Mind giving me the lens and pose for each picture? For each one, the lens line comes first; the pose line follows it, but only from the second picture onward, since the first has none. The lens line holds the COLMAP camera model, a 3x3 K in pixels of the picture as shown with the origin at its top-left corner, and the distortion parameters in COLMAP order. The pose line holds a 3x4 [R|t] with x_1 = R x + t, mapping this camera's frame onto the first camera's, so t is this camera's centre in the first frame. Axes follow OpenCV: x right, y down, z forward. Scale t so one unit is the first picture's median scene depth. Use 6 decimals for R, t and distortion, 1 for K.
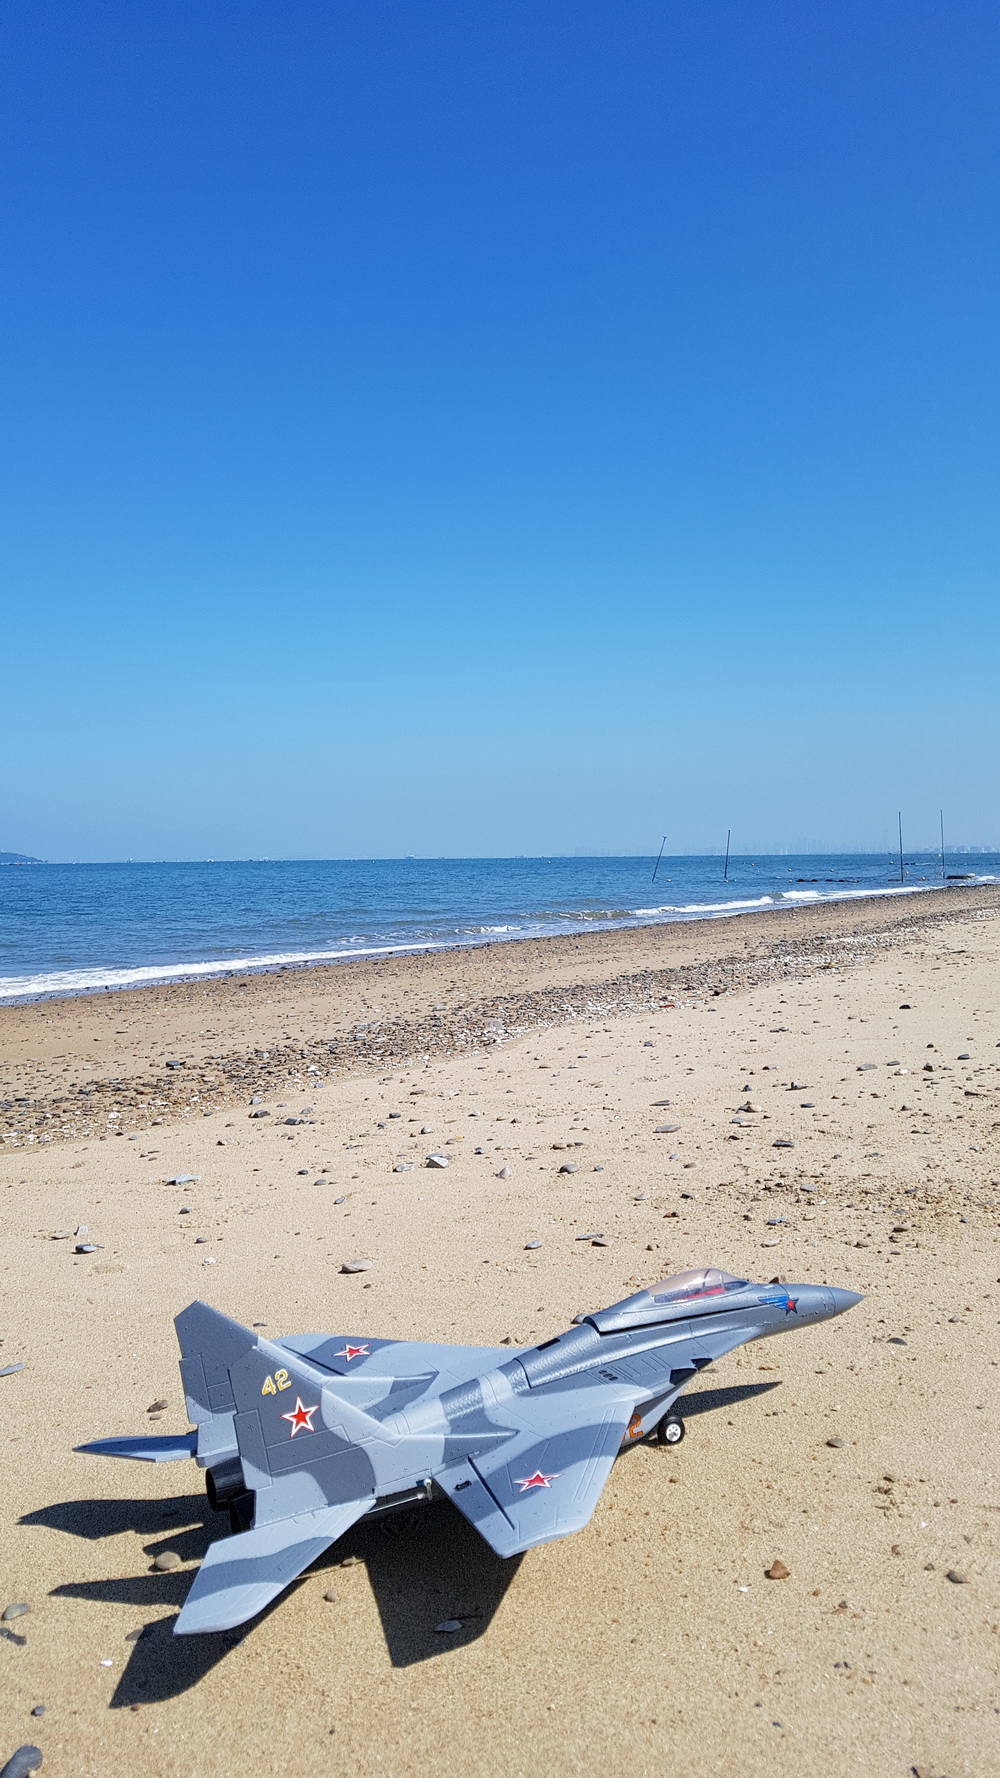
lens RADIAL K [[1392.6, 0, 500.0], [0, 1392.6, 889.0], [0, 0, 1]] dist [0.006274, 0.005634]
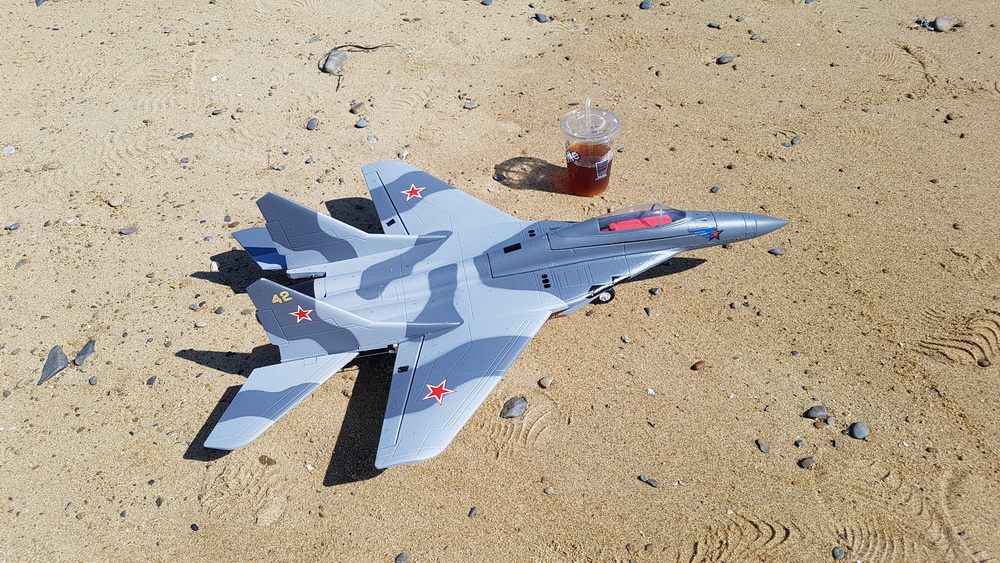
lens RADIAL K [[783.2, 0, 466.8], [0, 783.2, 321.8], [0, 0, 1]] dist [0.006274, 0.005634]
pose [[0.941164, 0.237506, -0.240417, 0.235969], [0.018427, 0.674277, 0.738249, -0.247990], [0.337446, -0.699244, 0.630229, 0.509639]]
